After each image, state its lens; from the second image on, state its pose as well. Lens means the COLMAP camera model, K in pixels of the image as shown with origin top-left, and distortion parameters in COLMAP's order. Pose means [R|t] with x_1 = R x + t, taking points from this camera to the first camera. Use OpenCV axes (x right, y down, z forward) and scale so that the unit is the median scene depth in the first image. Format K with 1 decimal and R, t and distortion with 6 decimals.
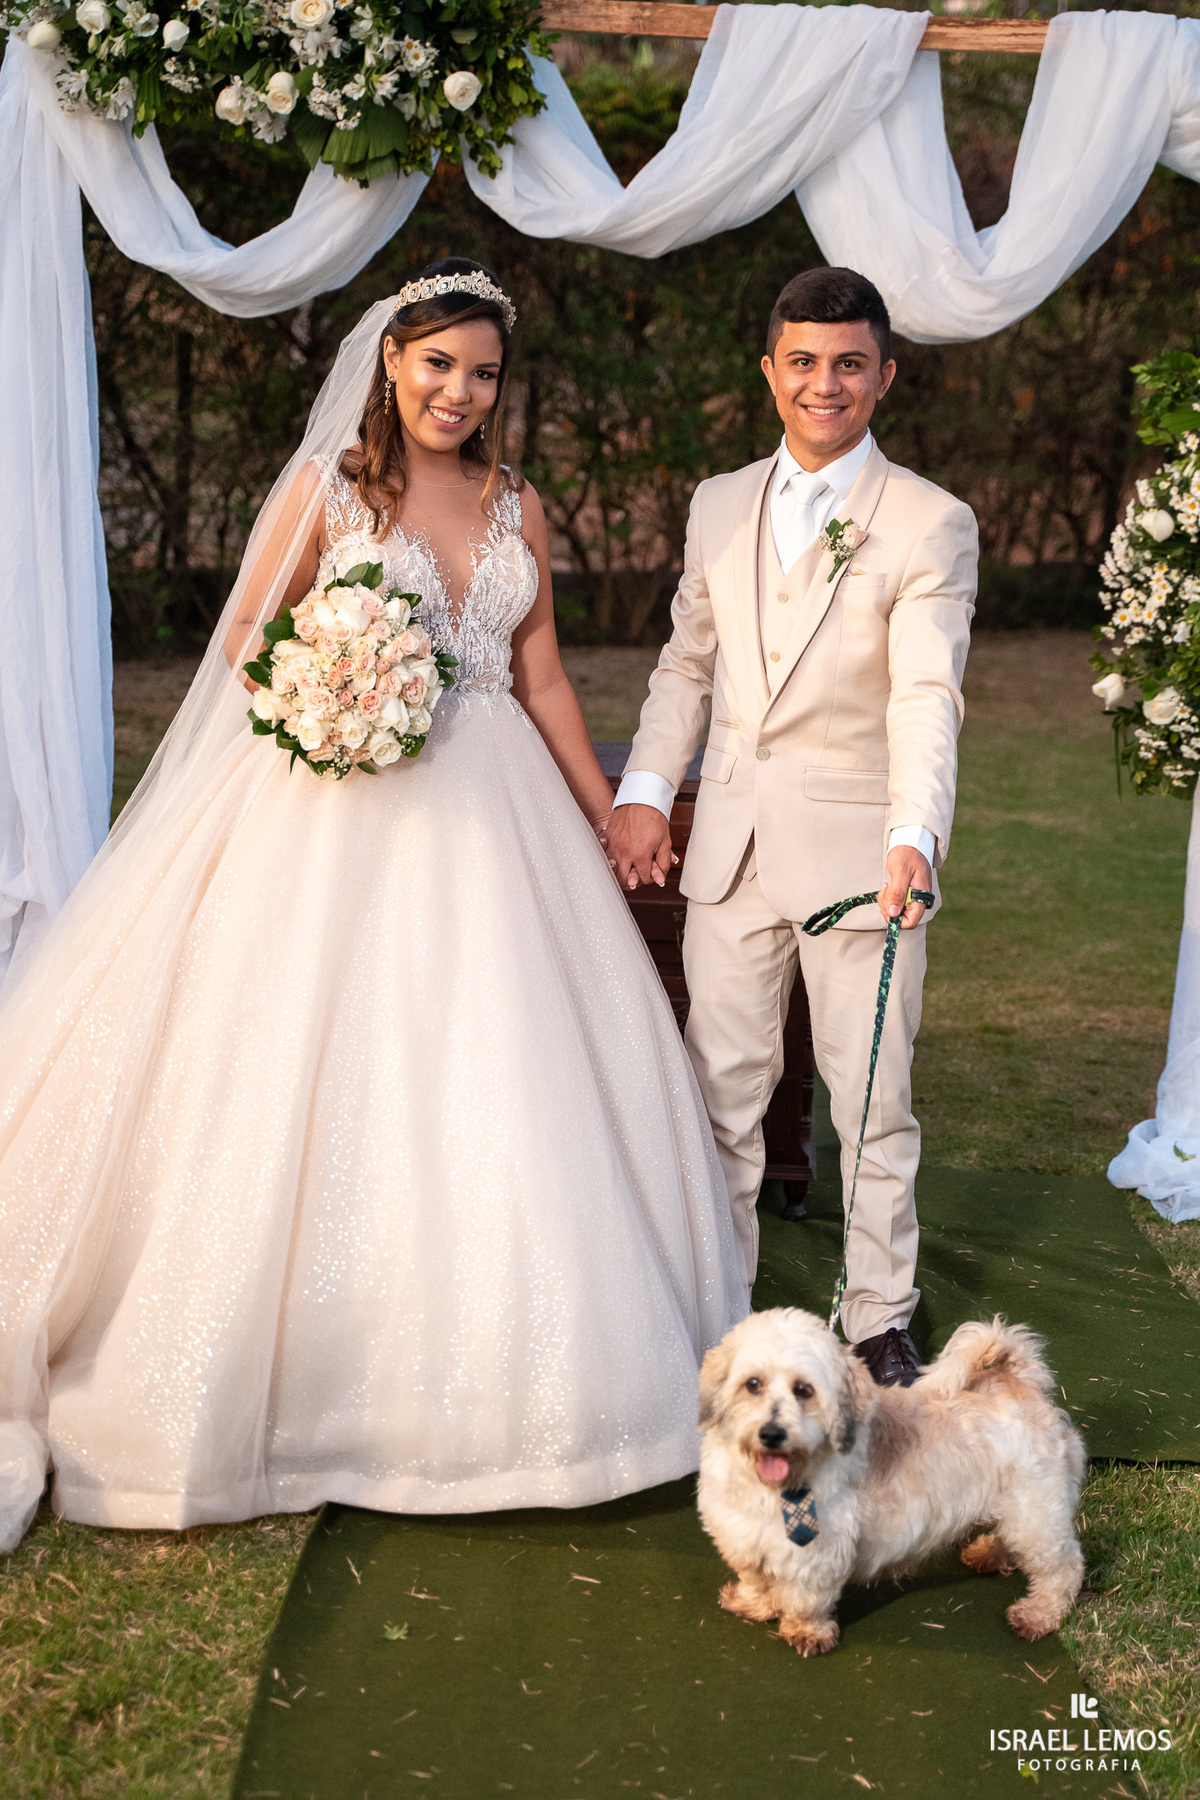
lens RADIAL K [[2565.7, 0, 589.0], [0, 2565.7, 902.7], [0, 0, 1]] dist [0.125775, 0.000000]
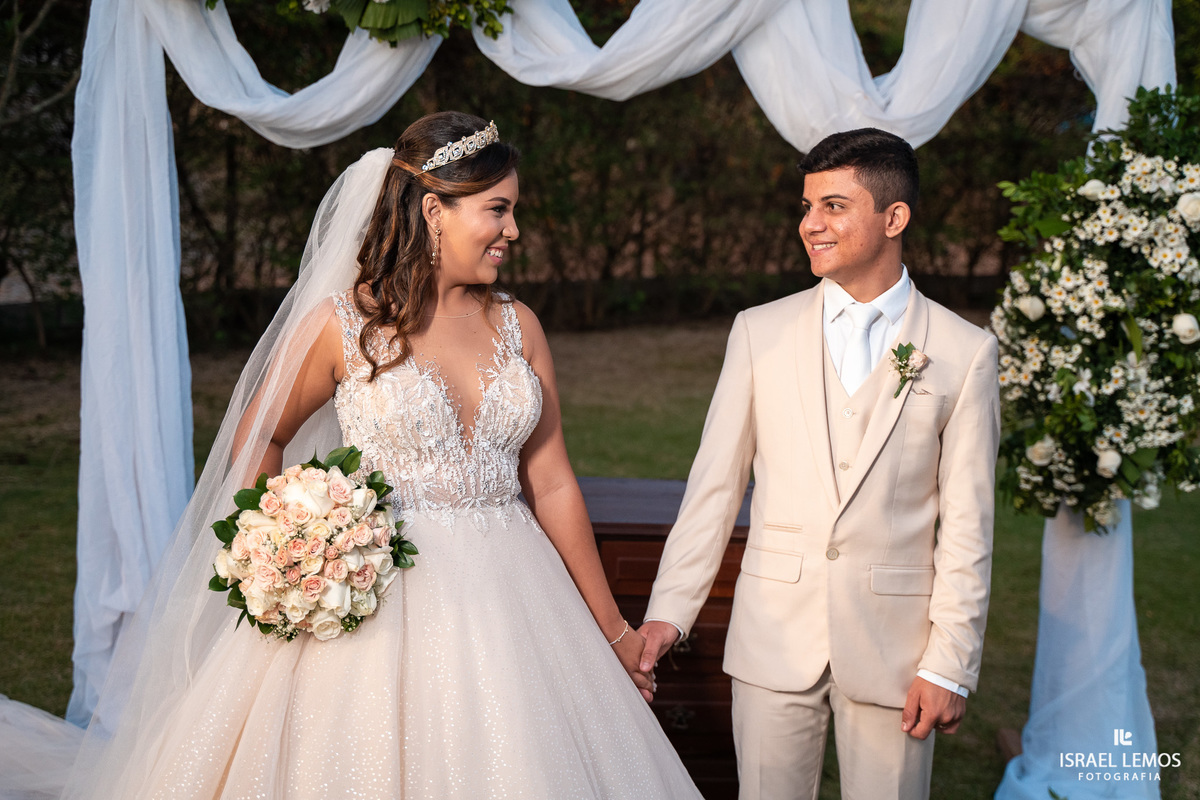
lens RADIAL K [[1527.4, 0, 596.0], [0, 1527.4, 394.6], [0, 0, 1]] dist [0.067882, 0.000000]
pose [[0.996479, -0.021645, 0.080999, -0.053107], [0.024813, 0.998958, -0.038307, -0.076827], [-0.080086, 0.040182, 0.995978, 0.258223]]
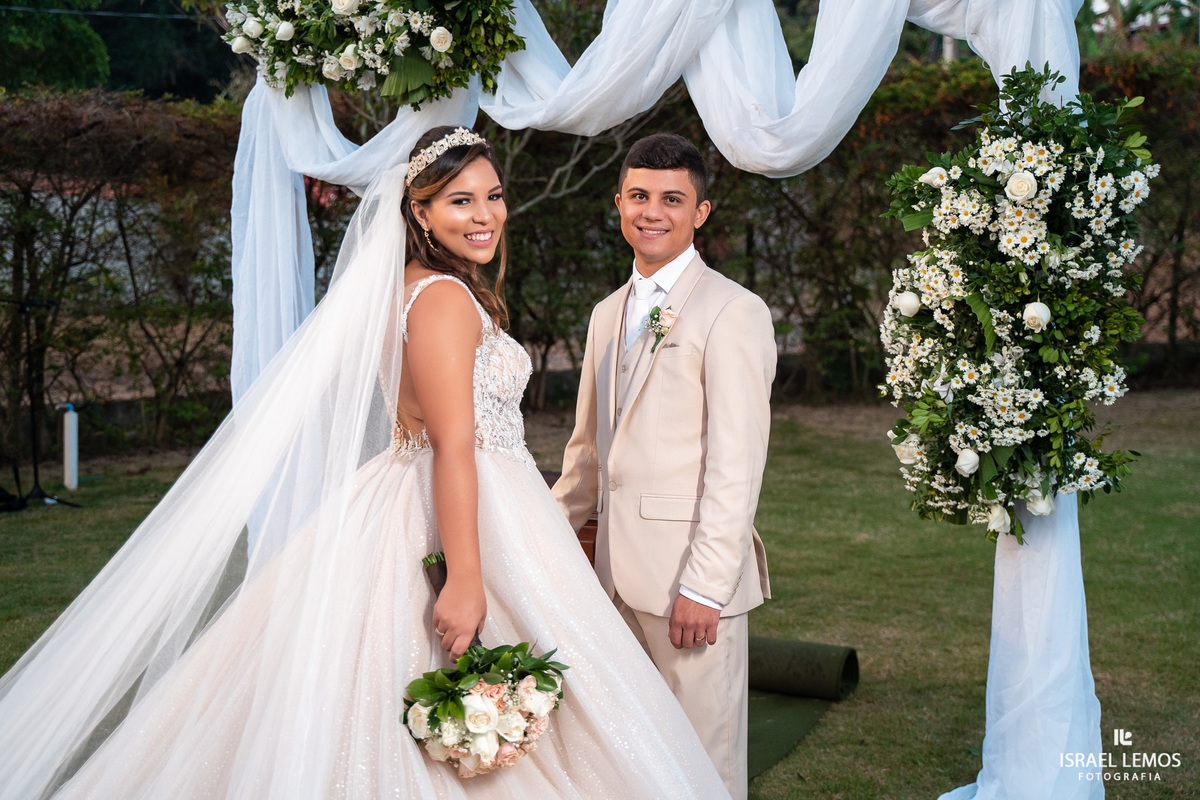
lens RADIAL K [[1348.9, 0, 595.7], [0, 1348.9, 396.3], [0, 0, 1]] dist [0.011567, 0.000000]
pose [[0.908550, -0.019418, -0.417325, 0.340356], [-0.021842, 0.995345, -0.093864, -0.036218], [0.417206, 0.094395, 0.903897, 0.343768]]
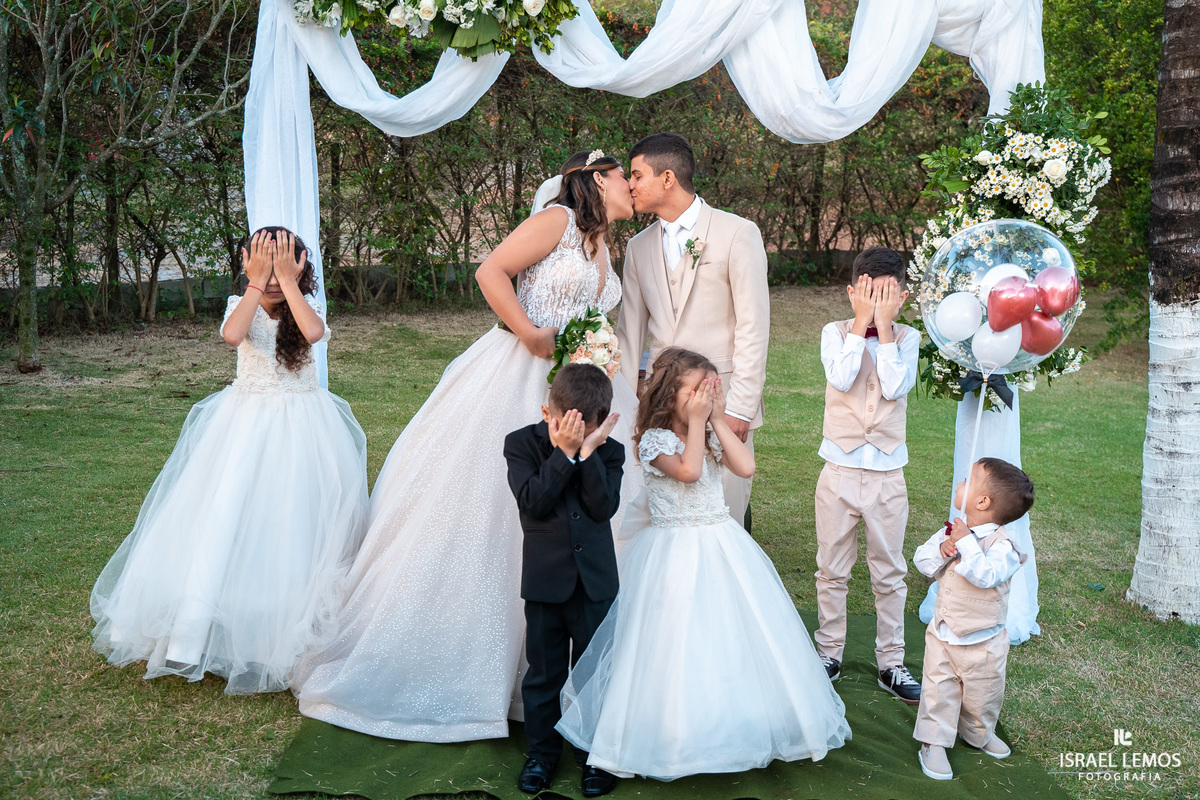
lens RADIAL K [[1291.2, 0, 599.9], [0, 1291.2, 396.0], [0, 0, 1]] dist [-0.010745, 0.000000]
pose [[0.997875, -0.032665, 0.056374, -0.059575], [0.033716, 0.999273, -0.017788, -0.035590], [-0.055752, 0.019651, 0.998251, 0.143879]]
